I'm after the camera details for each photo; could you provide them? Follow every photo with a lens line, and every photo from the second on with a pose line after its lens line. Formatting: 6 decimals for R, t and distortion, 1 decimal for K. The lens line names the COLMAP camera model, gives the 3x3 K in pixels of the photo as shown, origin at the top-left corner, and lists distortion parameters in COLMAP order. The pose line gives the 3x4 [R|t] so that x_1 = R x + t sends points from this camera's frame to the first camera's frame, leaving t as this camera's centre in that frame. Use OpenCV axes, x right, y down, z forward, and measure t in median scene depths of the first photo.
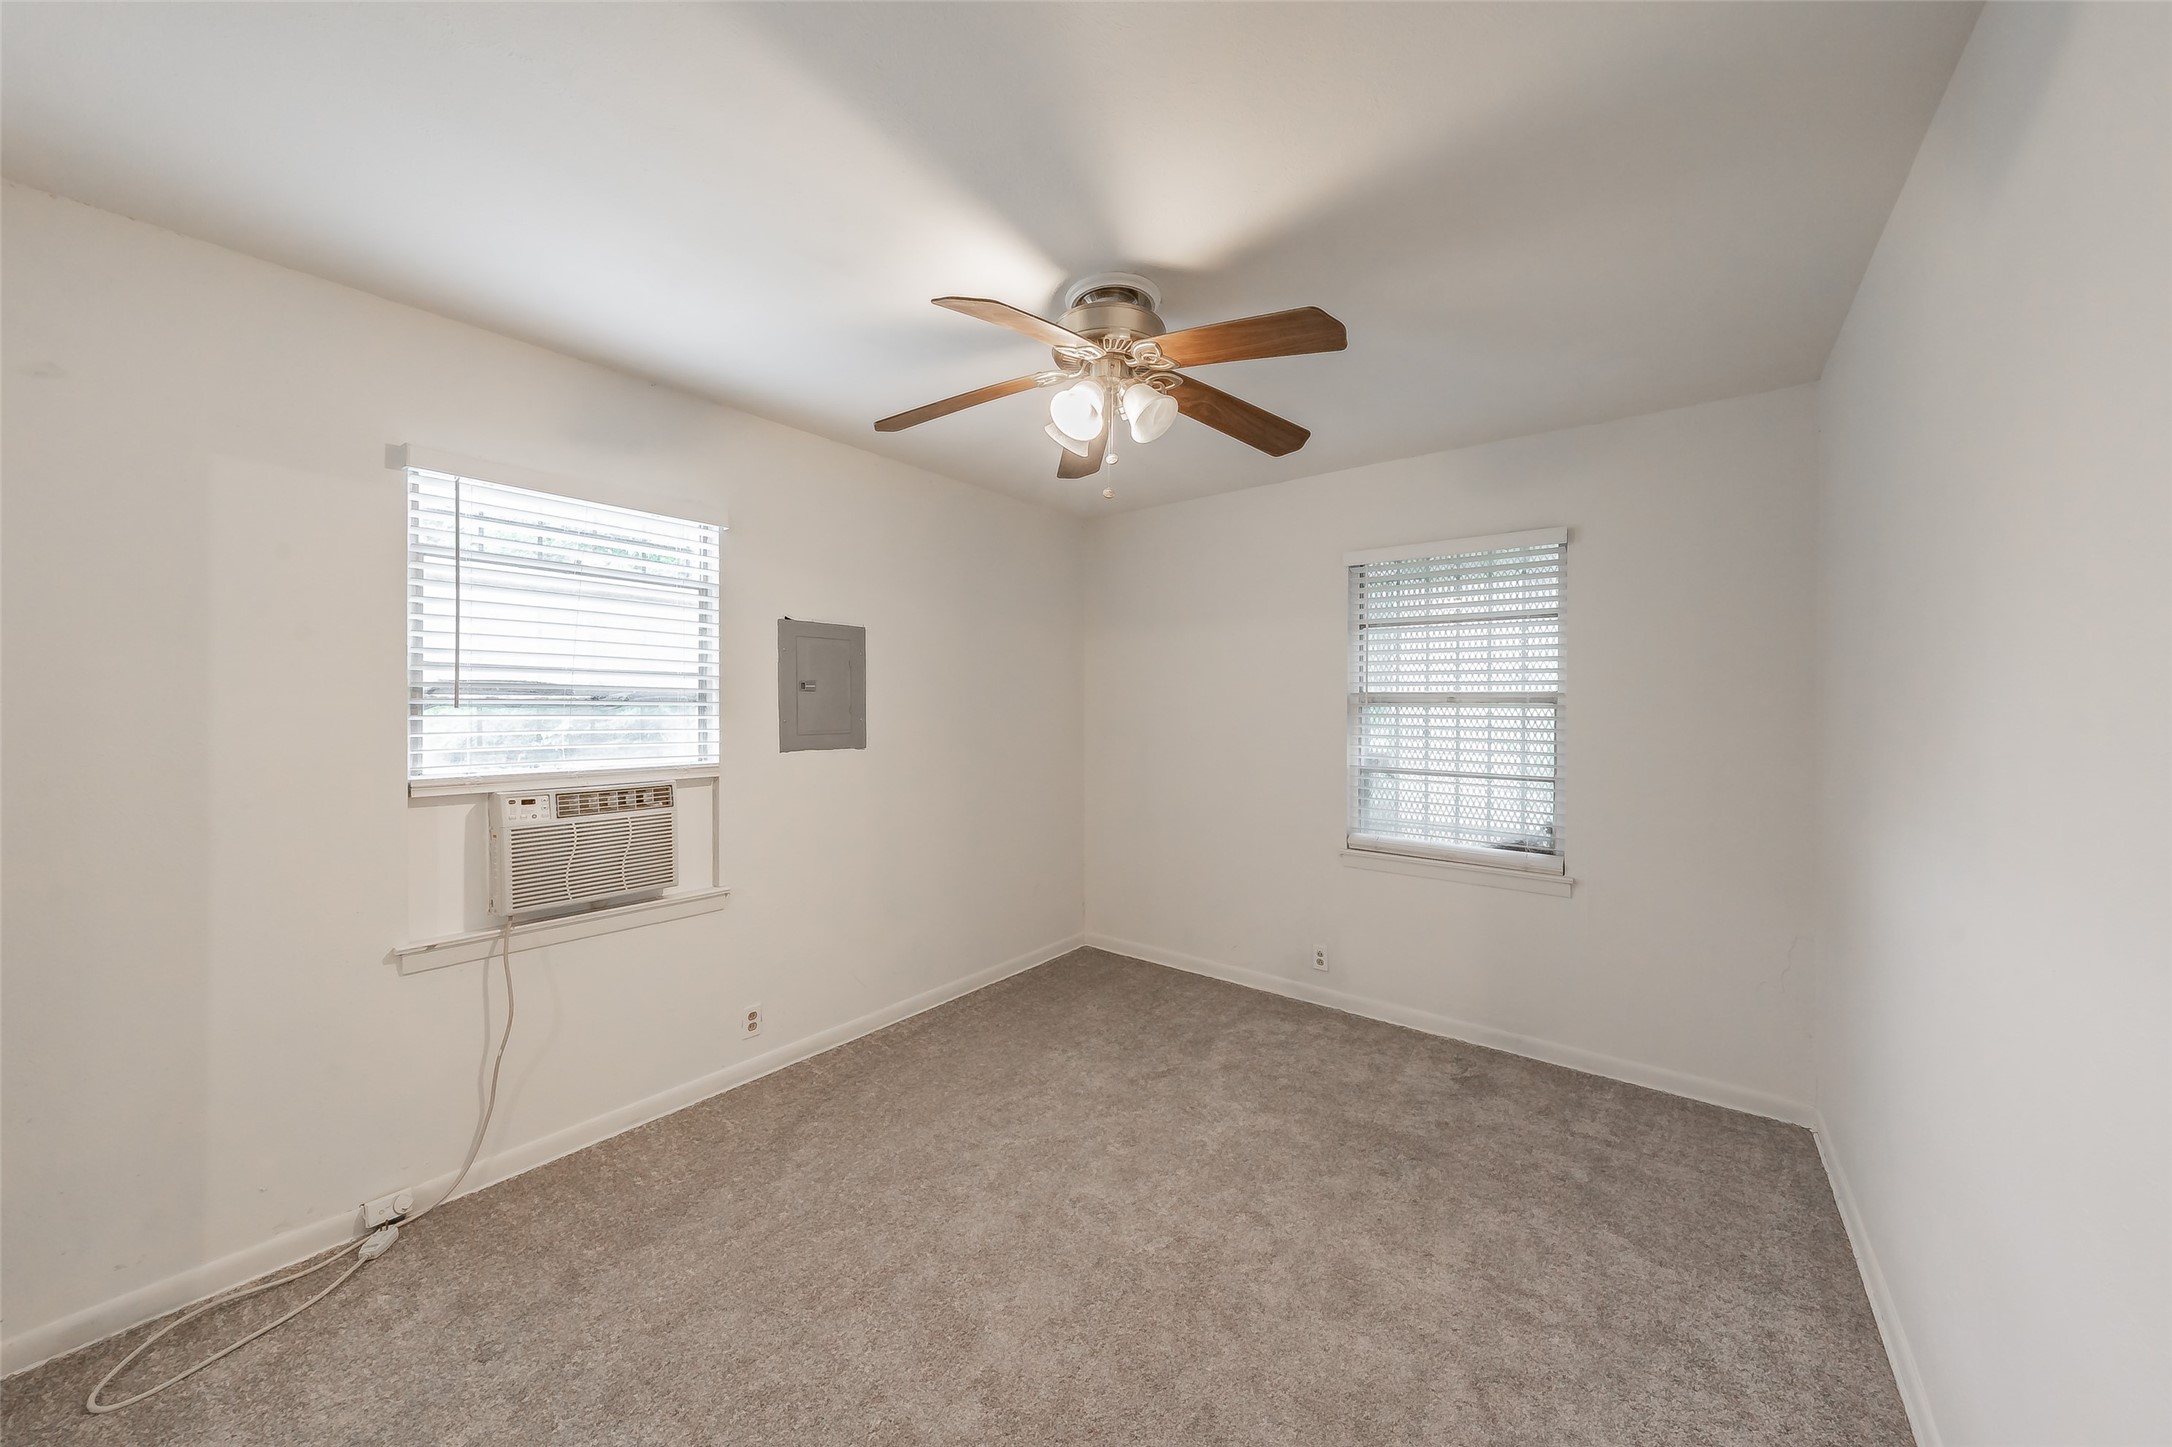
lens RADIAL K [[759.2, 0, 1087.6], [0, 759.2, 710.4], [0, 0, 1]] dist [0.000074, -0.000063]
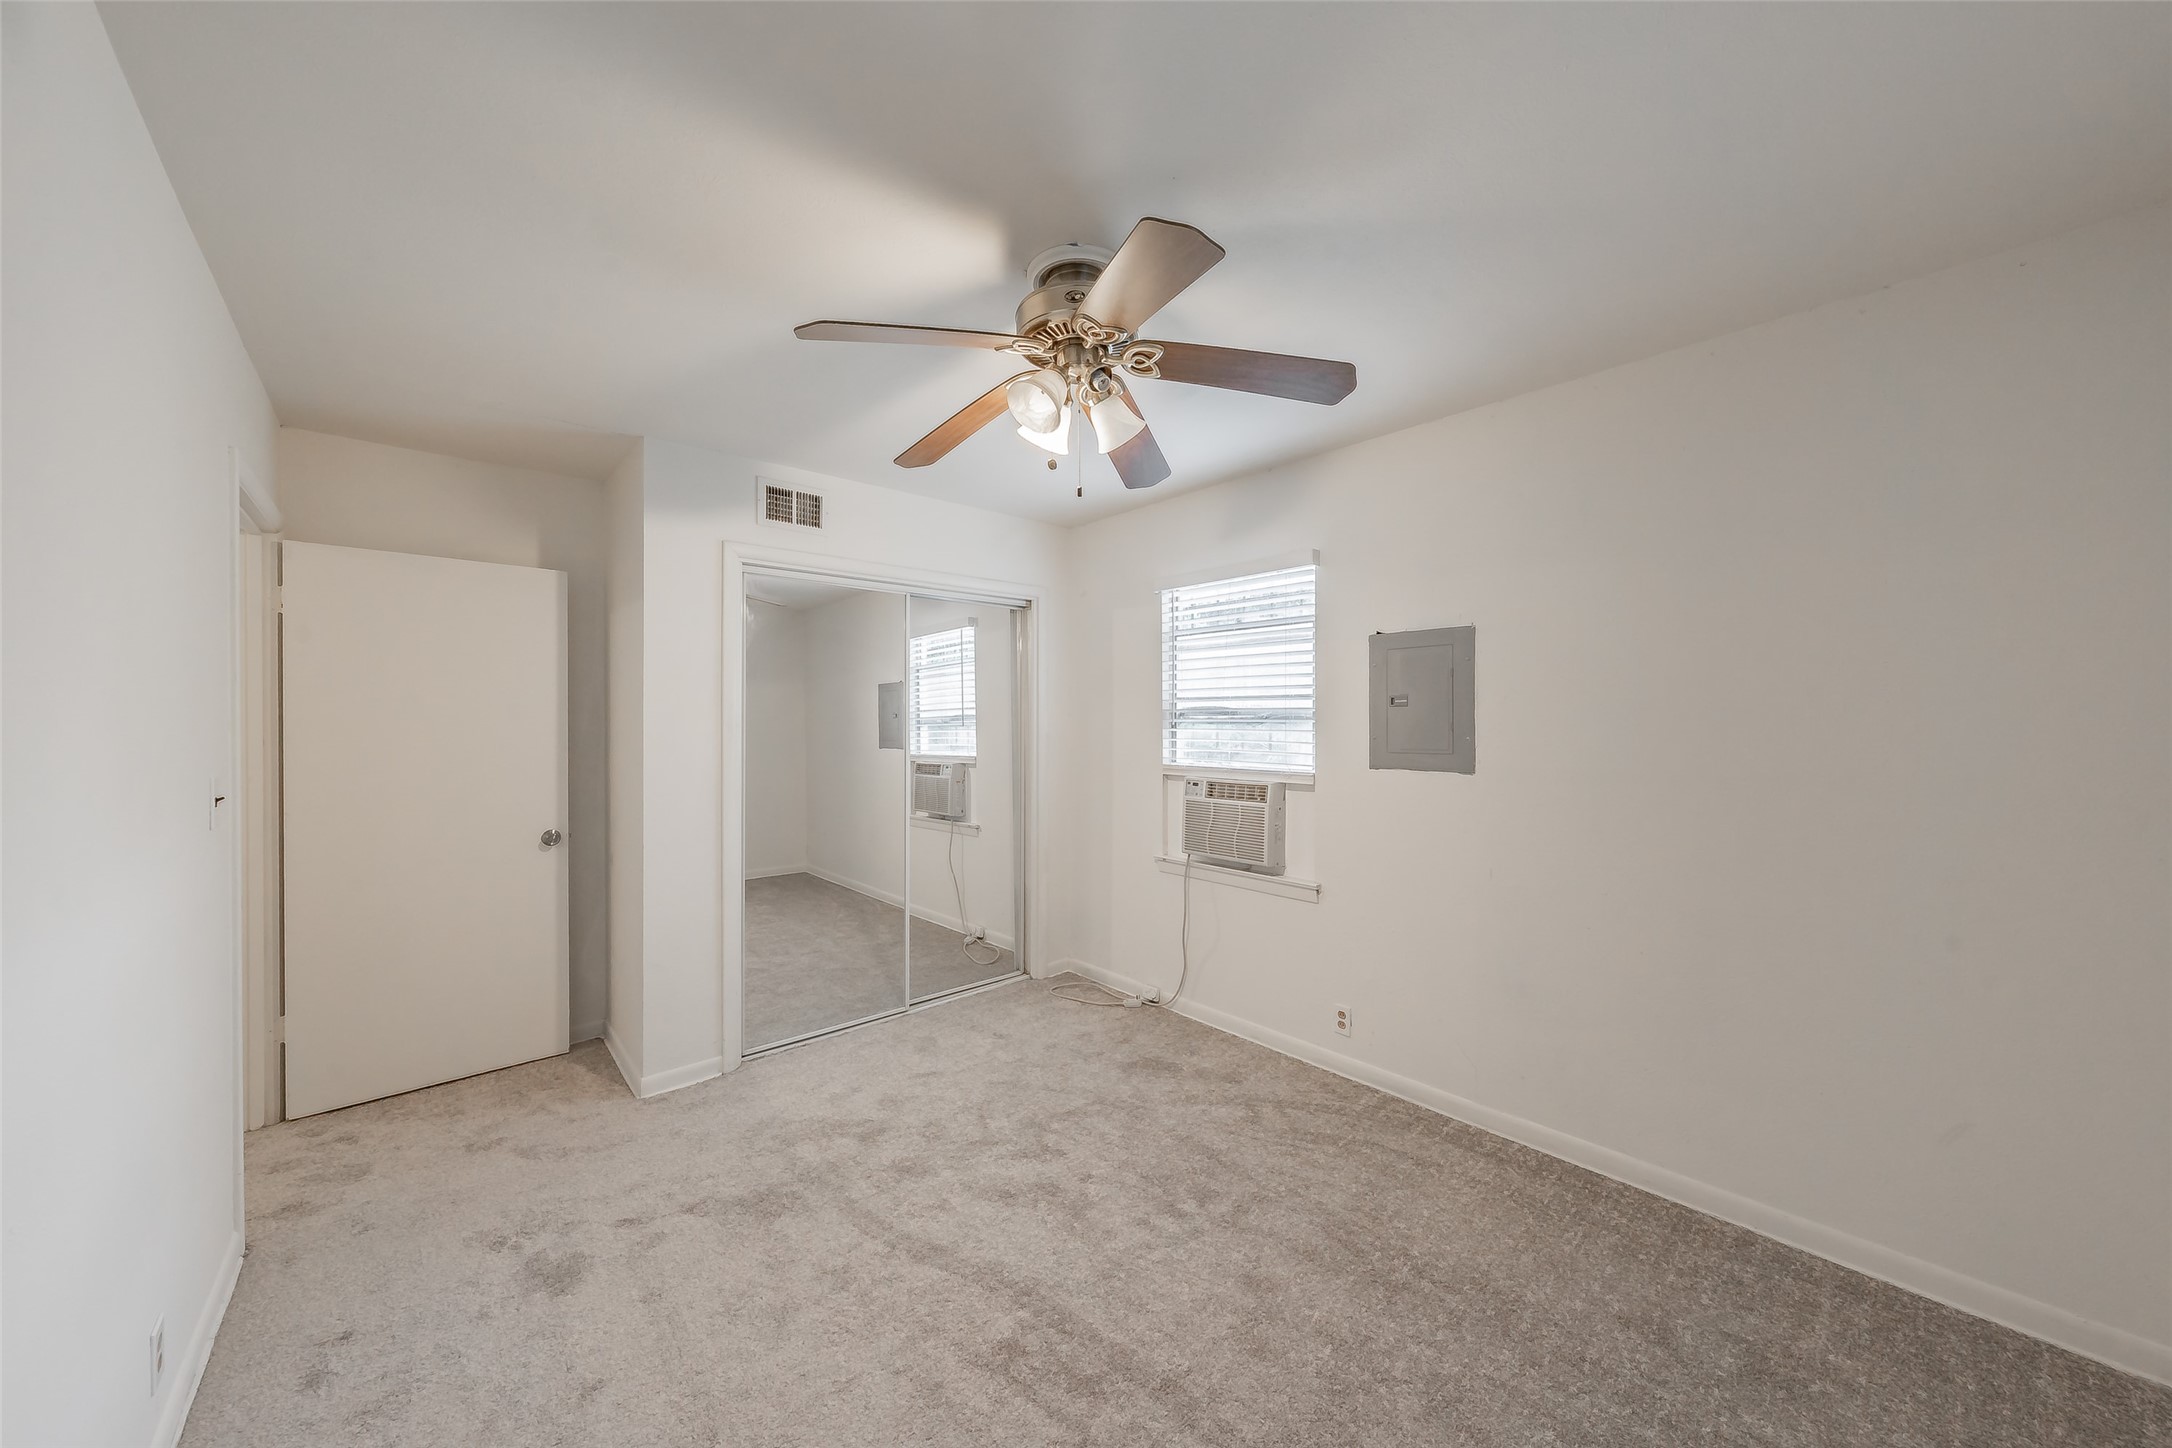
lens RADIAL K [[752.8, 0, 1086.0], [0, 752.8, 724.0], [0, 0, 1]] dist [0.000417, 0.000002]
pose [[-0.177686, 0.004602, -0.984076, 0.774481], [0.002069, 0.999989, 0.004303, -0.010680], [0.984085, -0.001271, -0.177694, 0.984315]]
